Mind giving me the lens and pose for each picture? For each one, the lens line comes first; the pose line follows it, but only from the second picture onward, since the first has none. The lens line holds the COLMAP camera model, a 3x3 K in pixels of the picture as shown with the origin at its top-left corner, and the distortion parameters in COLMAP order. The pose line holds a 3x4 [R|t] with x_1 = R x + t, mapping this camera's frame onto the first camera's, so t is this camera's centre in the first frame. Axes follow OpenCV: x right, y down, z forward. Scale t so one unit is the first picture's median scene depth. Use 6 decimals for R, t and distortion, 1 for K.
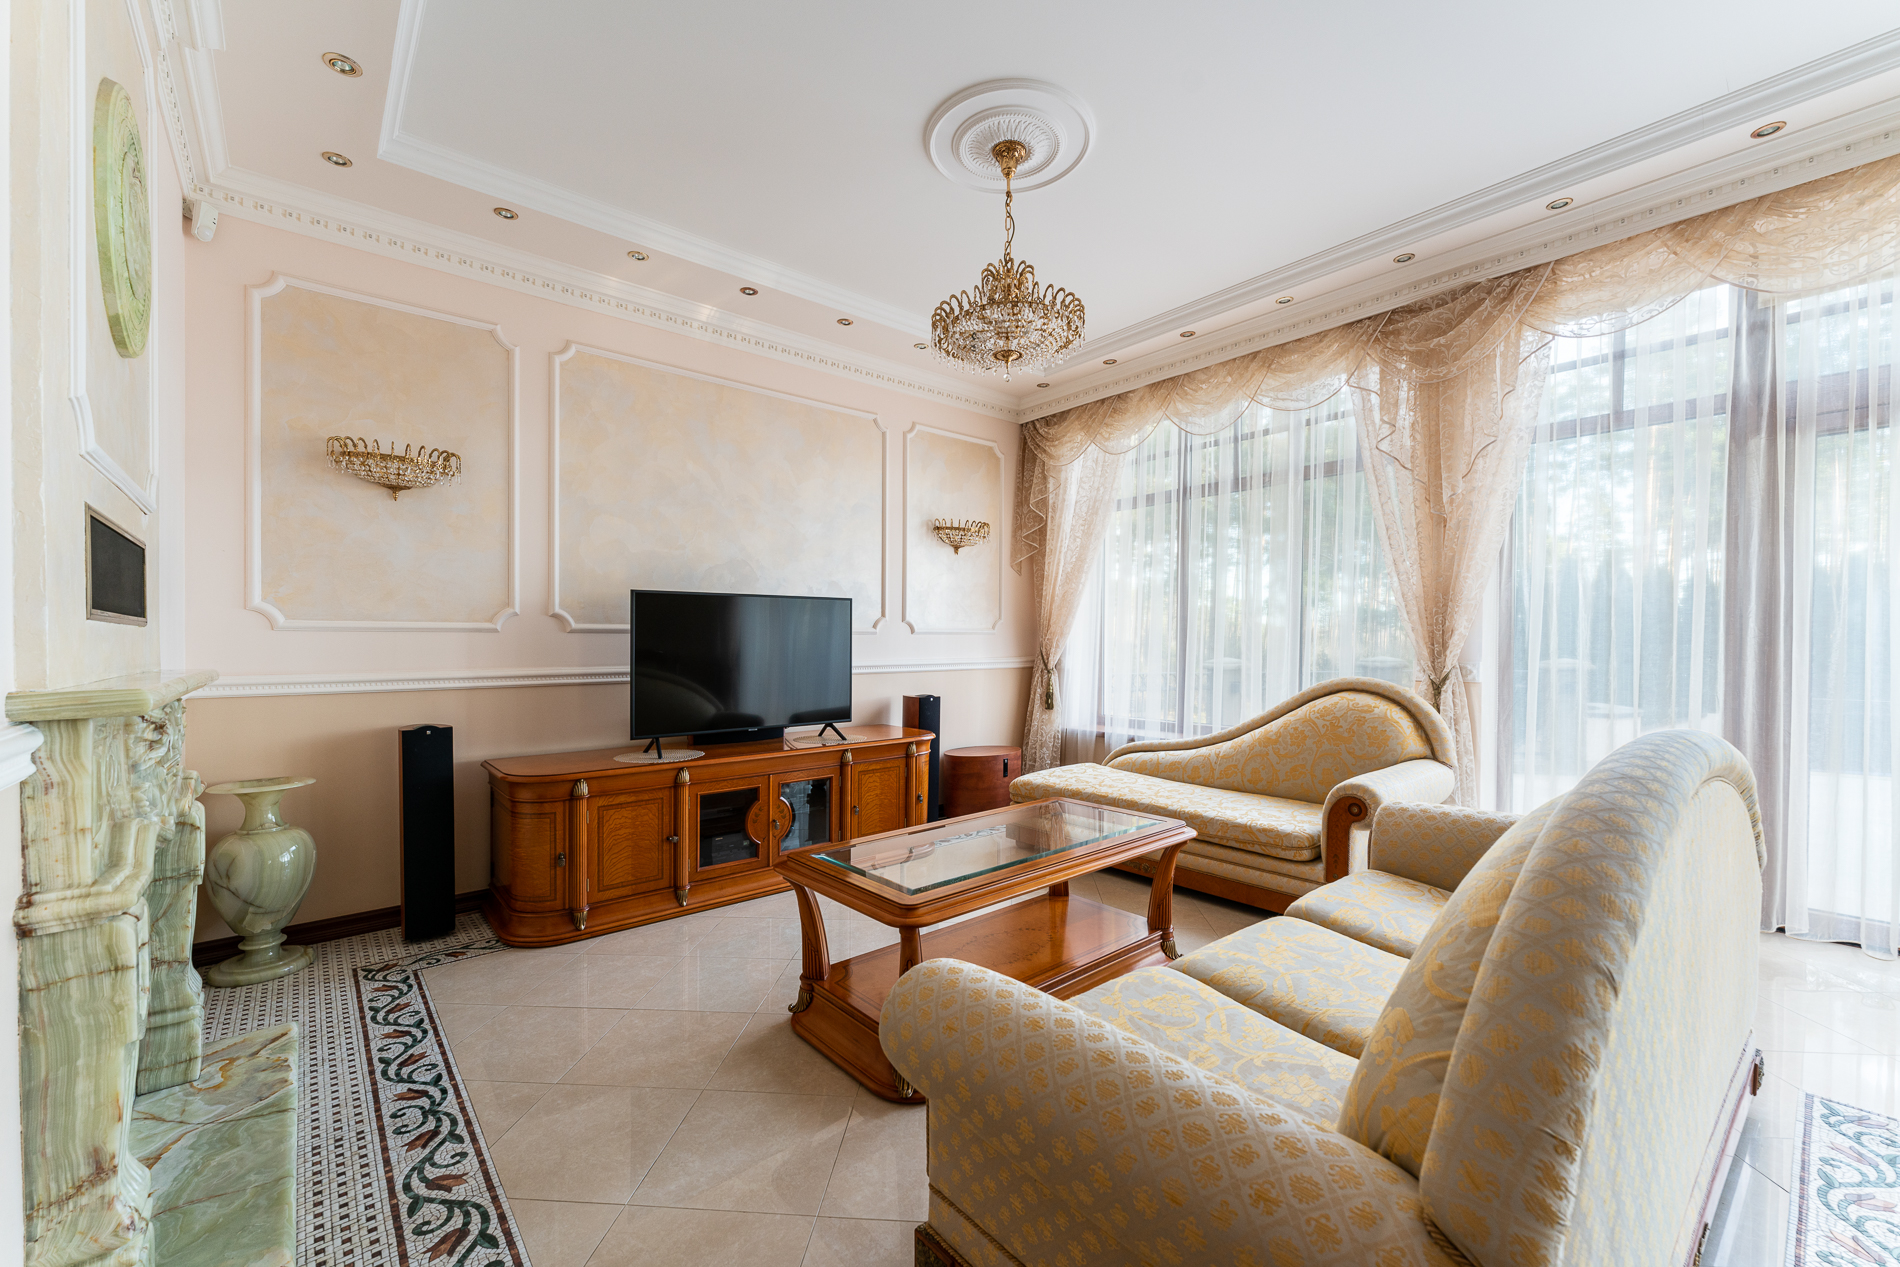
lens RADIAL K [[760.8, 0, 957.5], [0, 760.8, 654.1], [0, 0, 1]] dist [-0.000678, -0.000109]
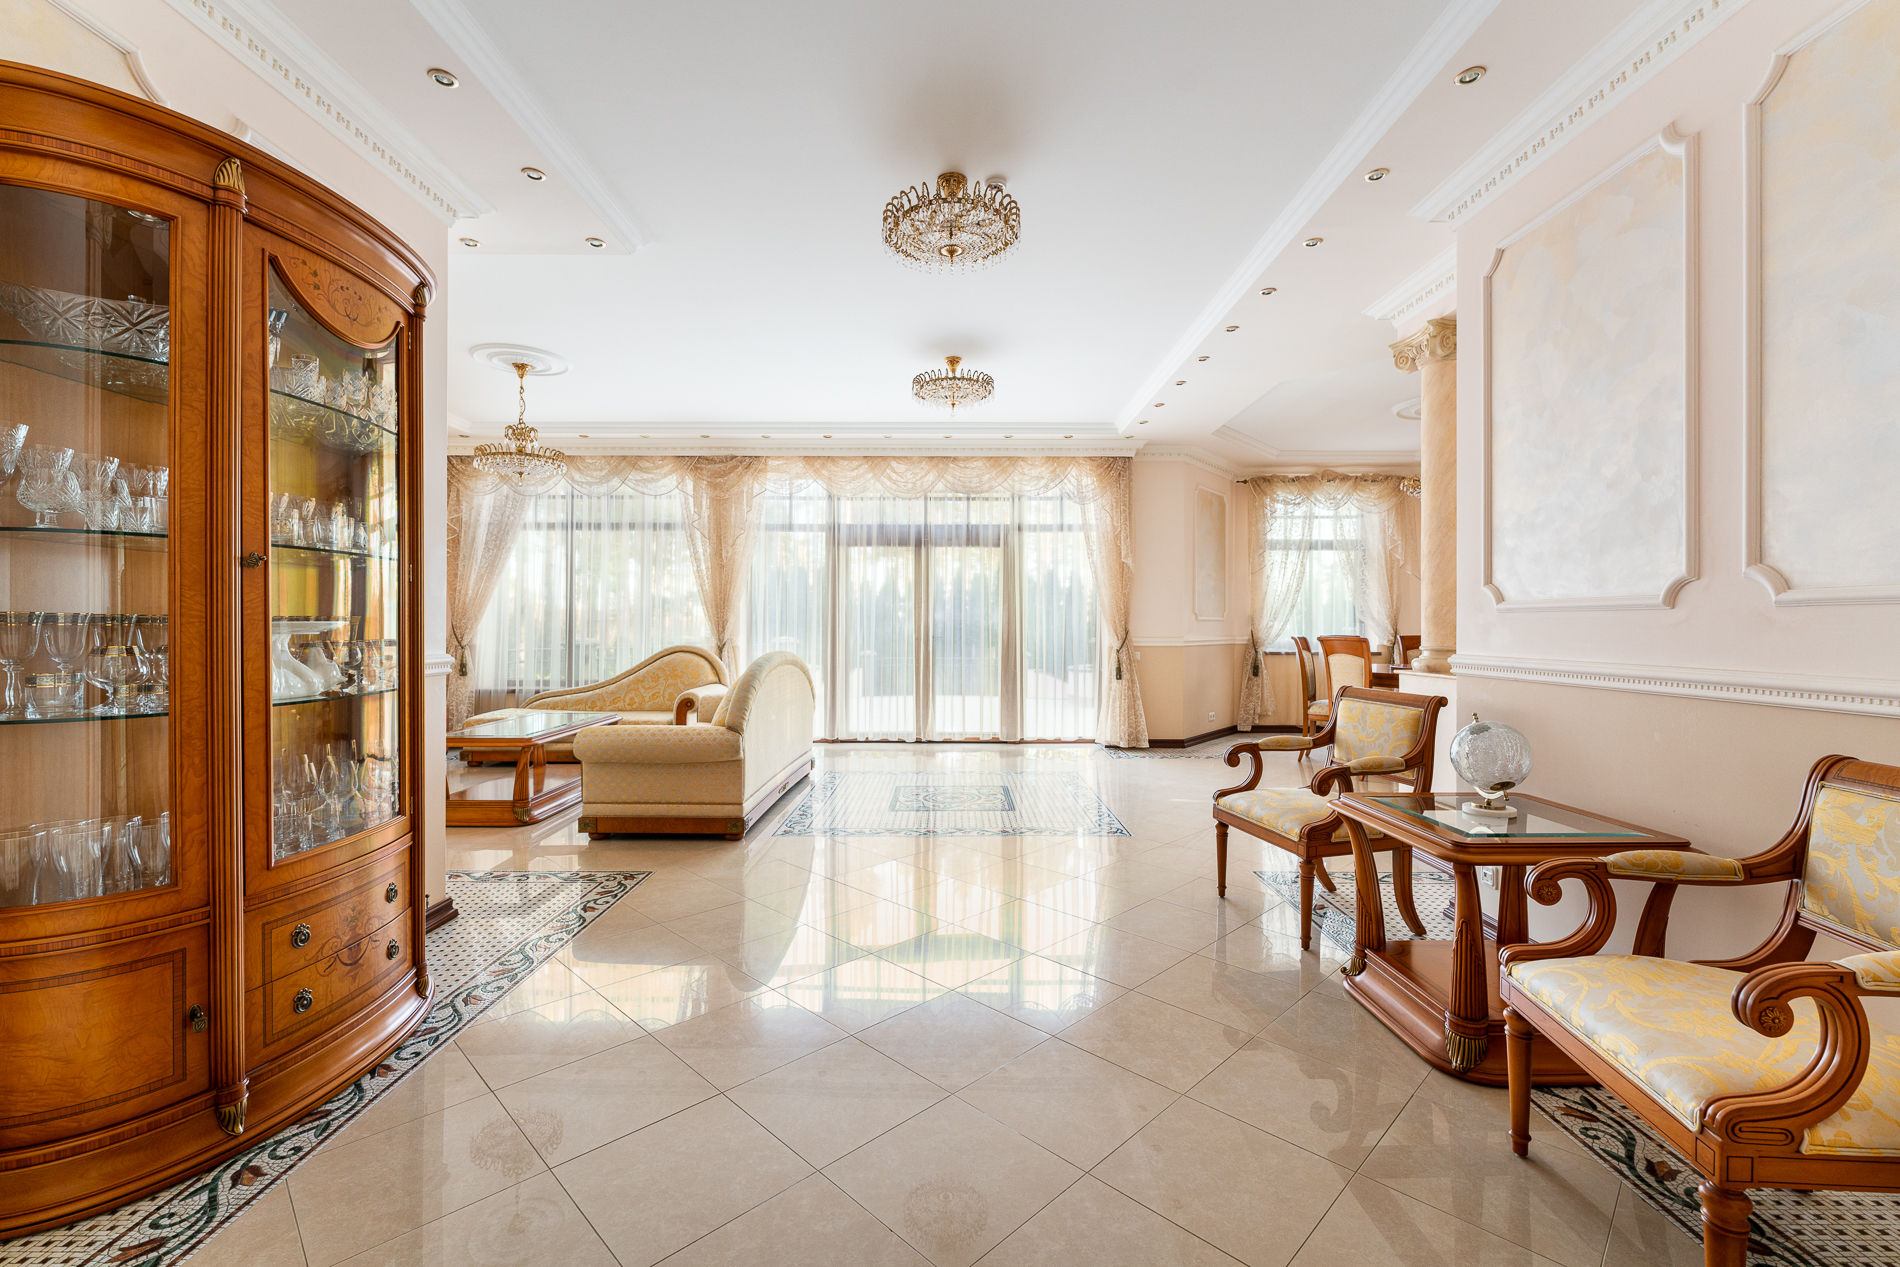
lens RADIAL K [[779.0, 0, 950.0], [0, 779.0, 633.5], [0, 0, 1]] dist [-0.000138, -0.000066]
pose [[0.655569, -0.005521, 0.755115, -0.488062], [0.010870, 0.999939, -0.002127, 0.015381], [-0.755057, 0.009603, 0.655589, -0.747574]]
